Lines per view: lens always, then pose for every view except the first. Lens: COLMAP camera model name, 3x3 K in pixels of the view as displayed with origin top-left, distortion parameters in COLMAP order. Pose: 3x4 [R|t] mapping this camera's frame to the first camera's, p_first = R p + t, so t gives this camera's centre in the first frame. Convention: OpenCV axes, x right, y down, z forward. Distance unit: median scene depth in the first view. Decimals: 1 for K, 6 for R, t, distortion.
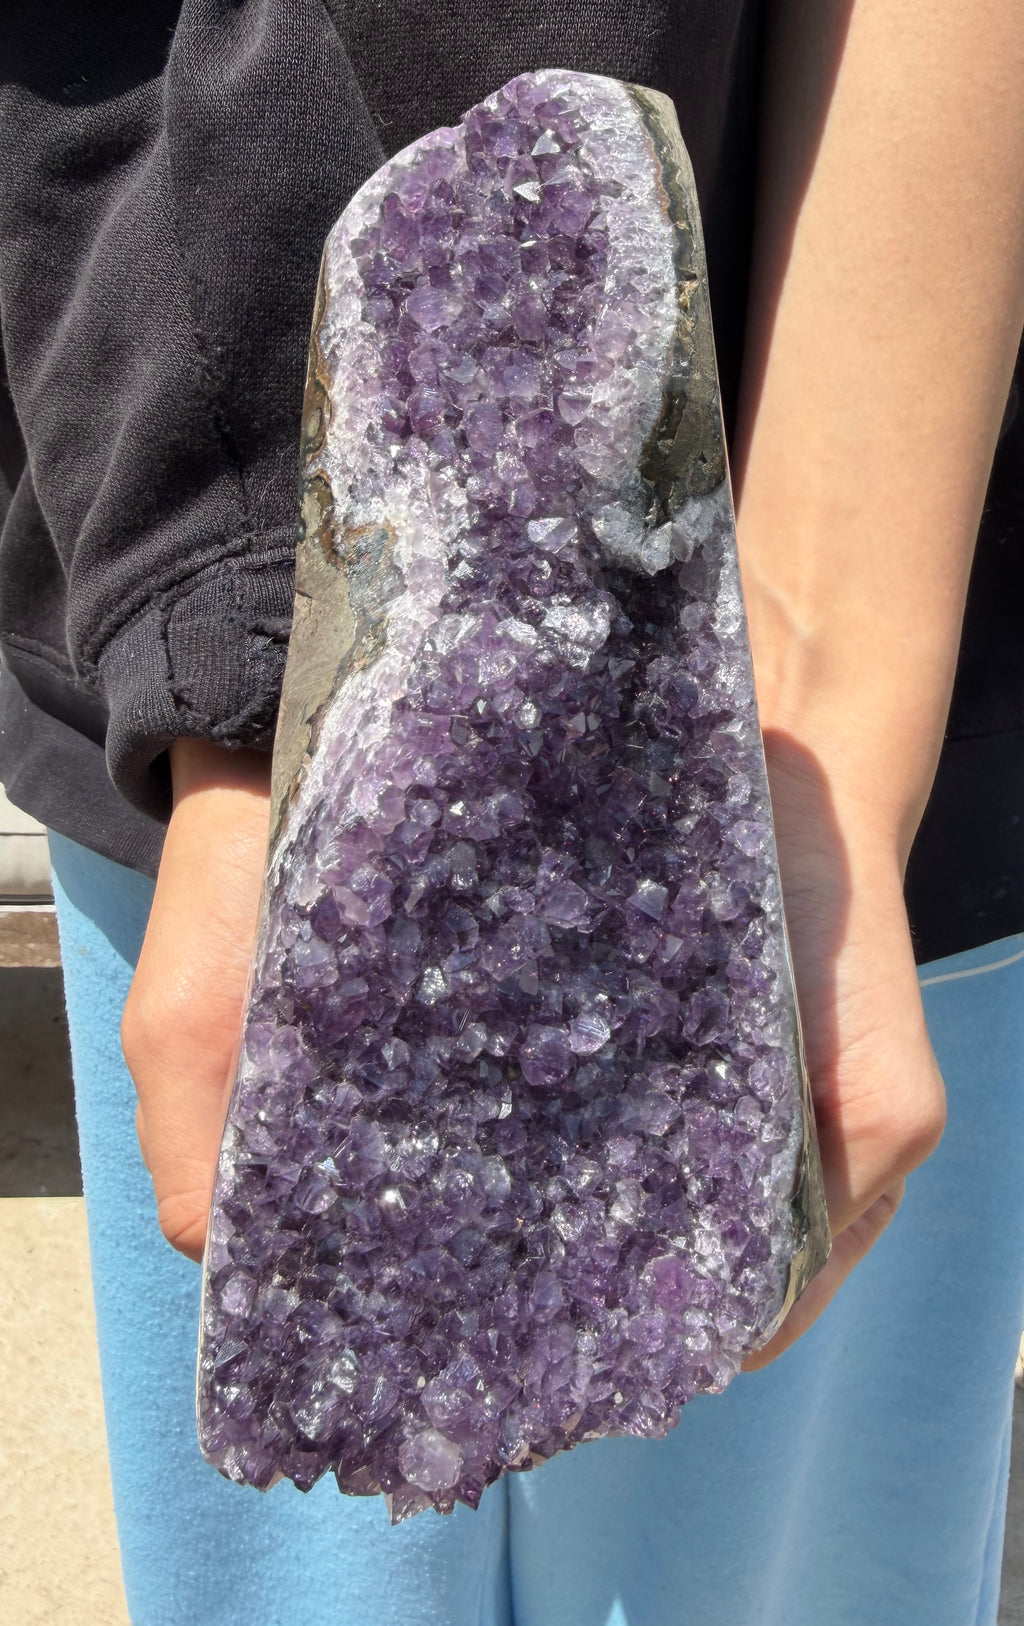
lens RADIAL K [[1333.1, 0, 605.2], [0, 1333.1, 663.5], [0, 0, 1]] dist [0.006827, -0.002669]
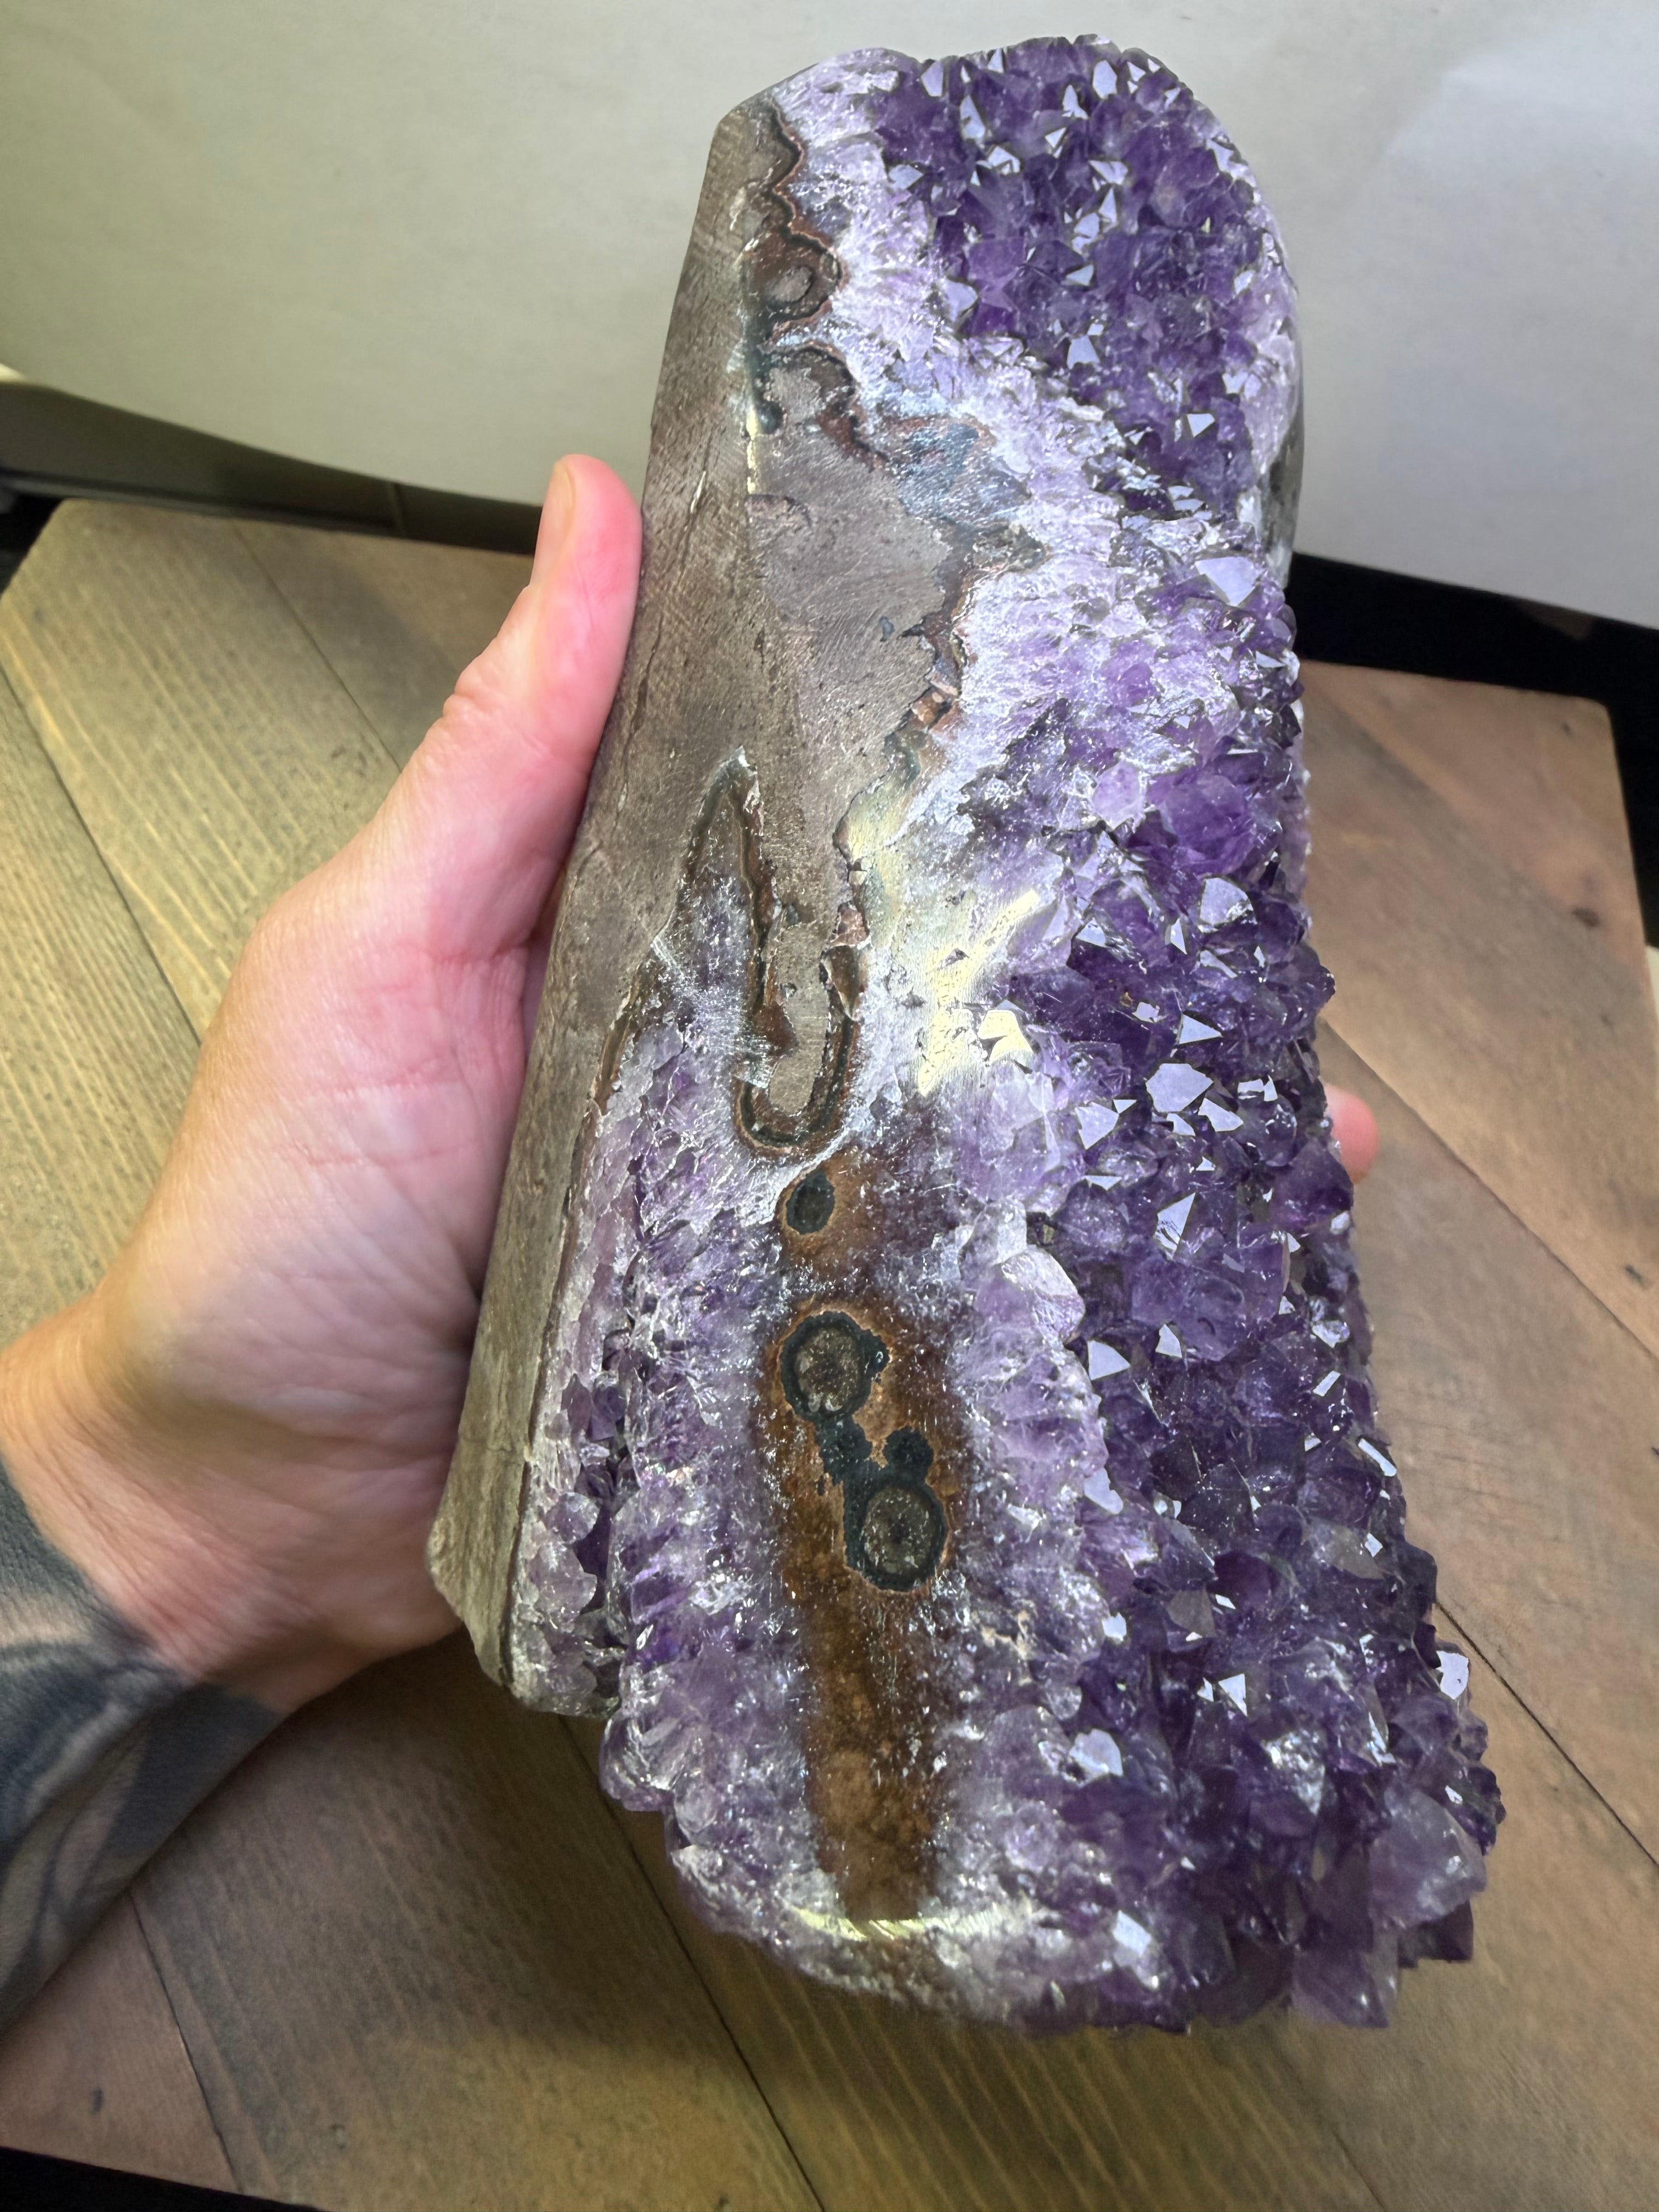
lens RADIAL K [[1629.7, 0, 831.4], [0, 1629.7, 941.2], [0, 0, 1]] dist [0.001536, 0.007325]
pose [[0.754164, 0.214166, 0.620781, -0.693298], [0.014395, 0.939705, -0.341682, 0.435254], [-0.656528, 0.266620, 0.705610, 0.558421]]
